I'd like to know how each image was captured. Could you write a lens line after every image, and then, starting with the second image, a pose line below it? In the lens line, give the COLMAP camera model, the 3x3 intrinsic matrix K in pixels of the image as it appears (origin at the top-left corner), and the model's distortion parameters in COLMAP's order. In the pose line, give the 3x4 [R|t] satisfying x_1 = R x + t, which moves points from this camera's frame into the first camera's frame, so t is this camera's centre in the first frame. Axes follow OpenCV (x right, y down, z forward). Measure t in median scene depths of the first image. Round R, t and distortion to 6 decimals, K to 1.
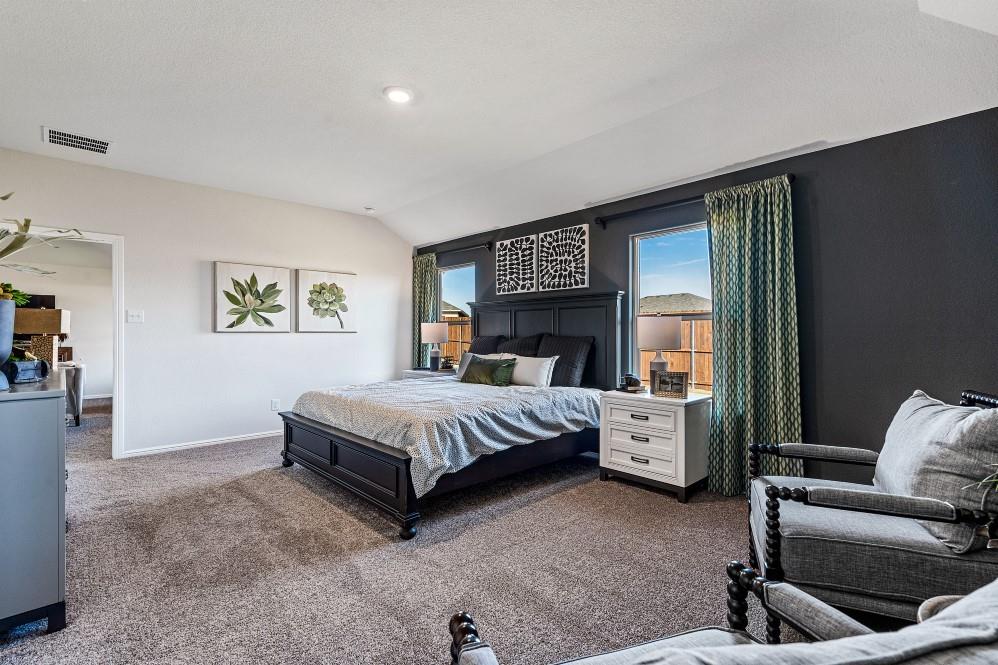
lens RADIAL K [[465.7, 0, 501.2], [0, 465.7, 333.3], [0, 0, 1]] dist [-0.000289, 0.000170]
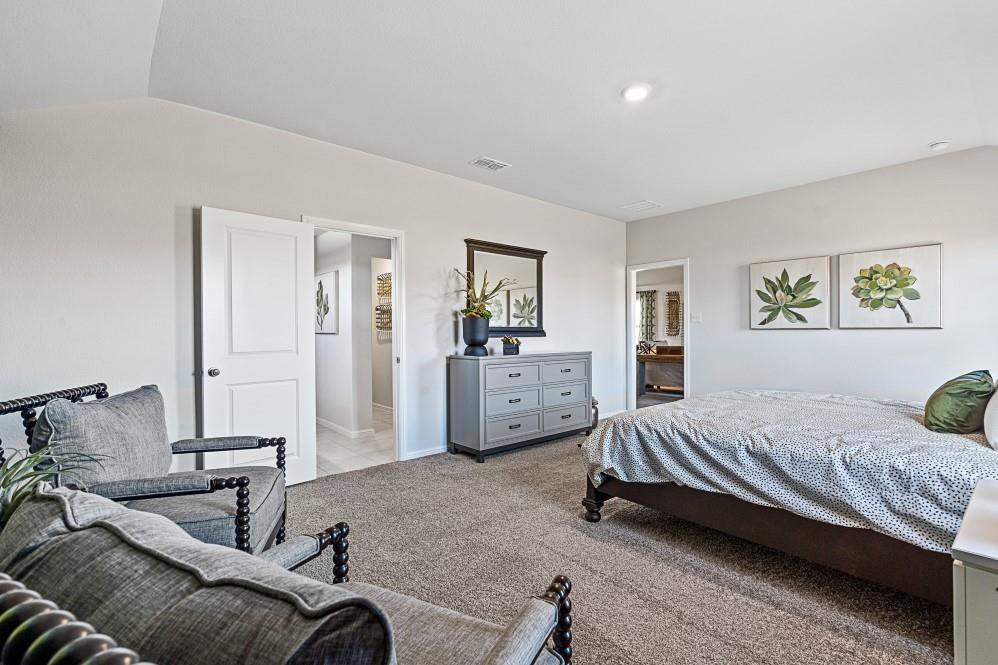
lens RADIAL K [[465.7, 0, 501.2], [0, 465.7, 333.3], [0, 0, 1]] dist [-0.000289, 0.000170]
pose [[-0.061909, 0.005742, -0.998065, 0.481676], [0.003693, 0.999978, 0.005524, -0.000886], [0.998075, -0.003344, -0.061929, 0.465117]]
